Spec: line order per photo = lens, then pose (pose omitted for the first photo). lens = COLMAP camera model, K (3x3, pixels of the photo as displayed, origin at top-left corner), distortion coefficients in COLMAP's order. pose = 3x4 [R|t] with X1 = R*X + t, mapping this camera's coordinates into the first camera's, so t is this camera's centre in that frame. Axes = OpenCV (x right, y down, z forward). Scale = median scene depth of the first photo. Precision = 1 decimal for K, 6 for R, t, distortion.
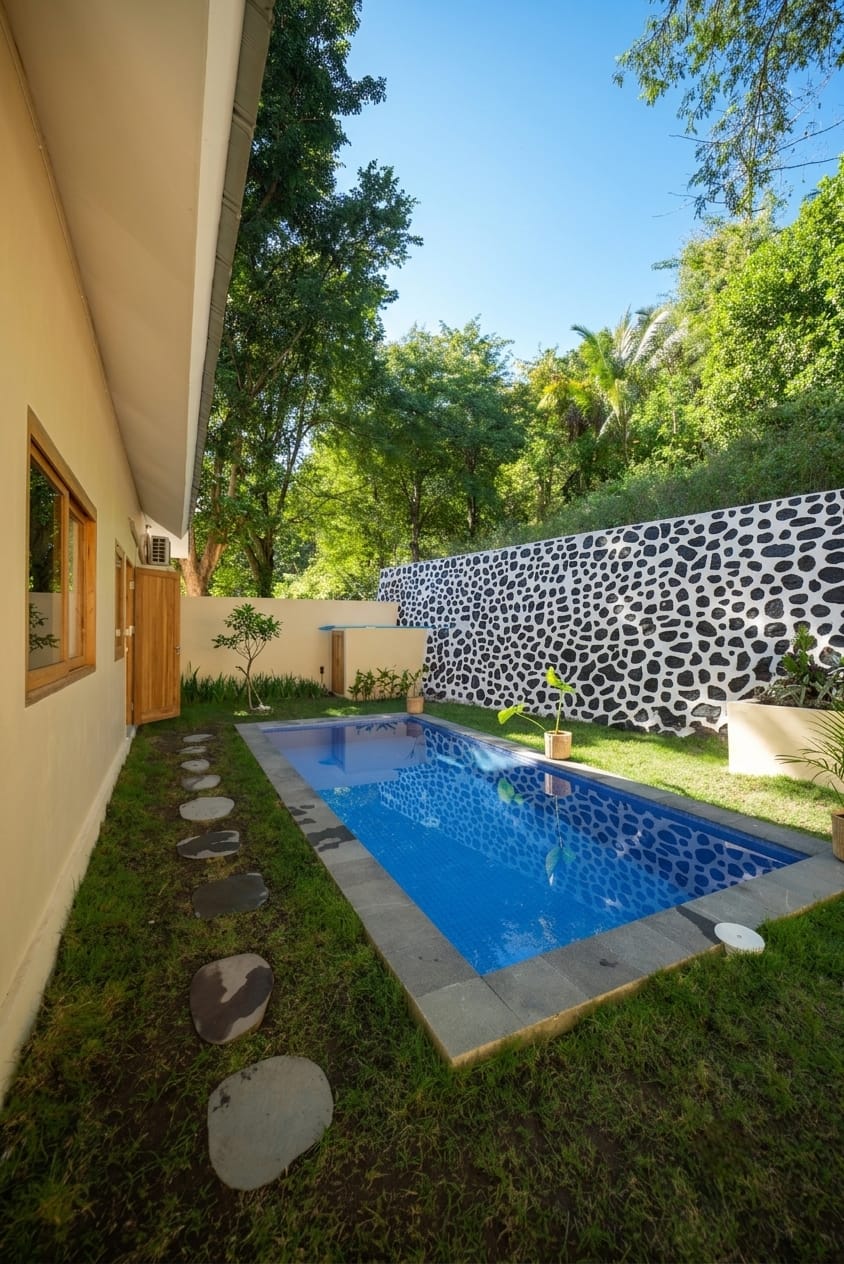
lens RADIAL K [[508.9, 0, 422.0], [0, 508.9, 632.0], [0, 0, 1]] dist [-0.024382, 0.006733]
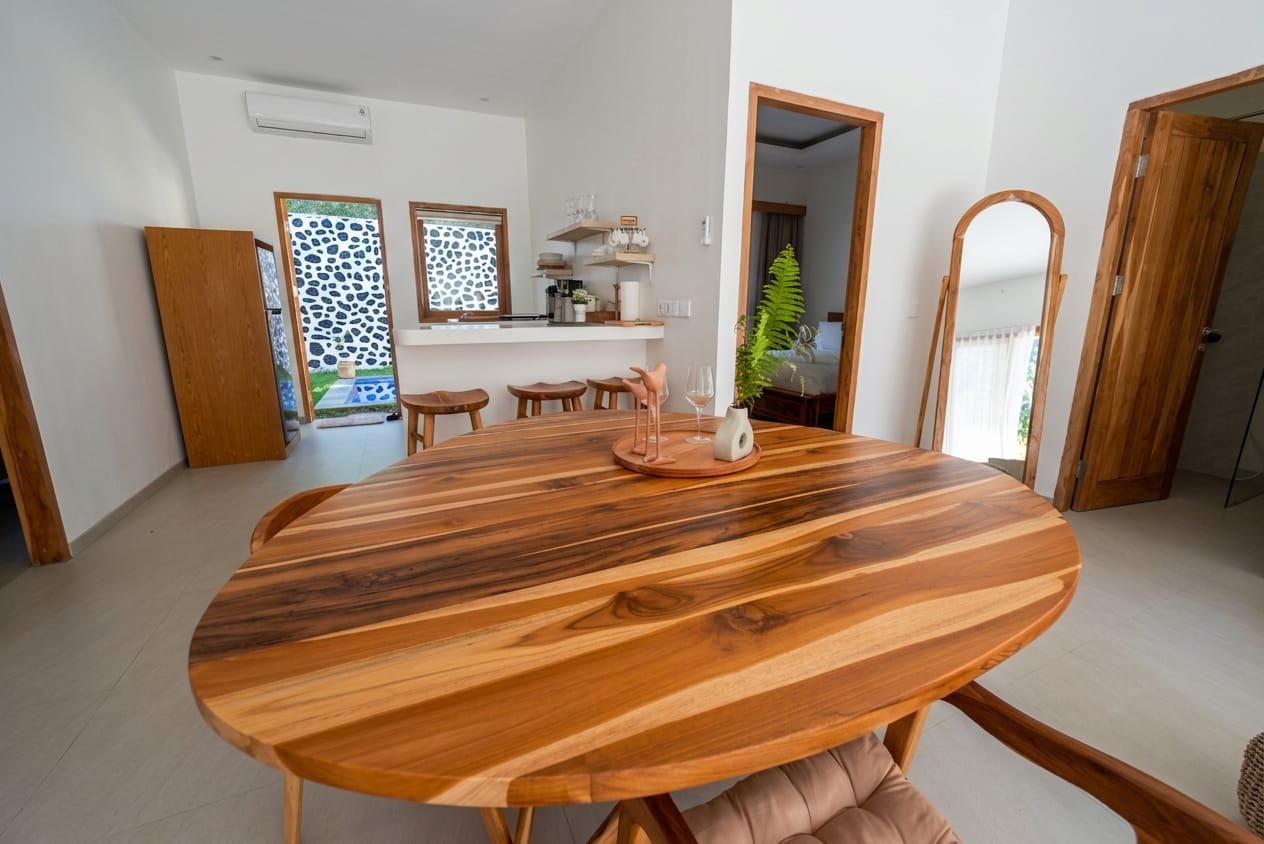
lens RADIAL K [[508.9, 0, 632.0], [0, 508.9, 422.0], [0, 0, 1]] dist [-0.024382, 0.006733]
pose [[0.011863, -0.231375, 0.972792, -0.990853], [-0.004914, 0.972836, 0.231445, 0.003322], [-0.999918, -0.007526, 0.010404, 0.384860]]
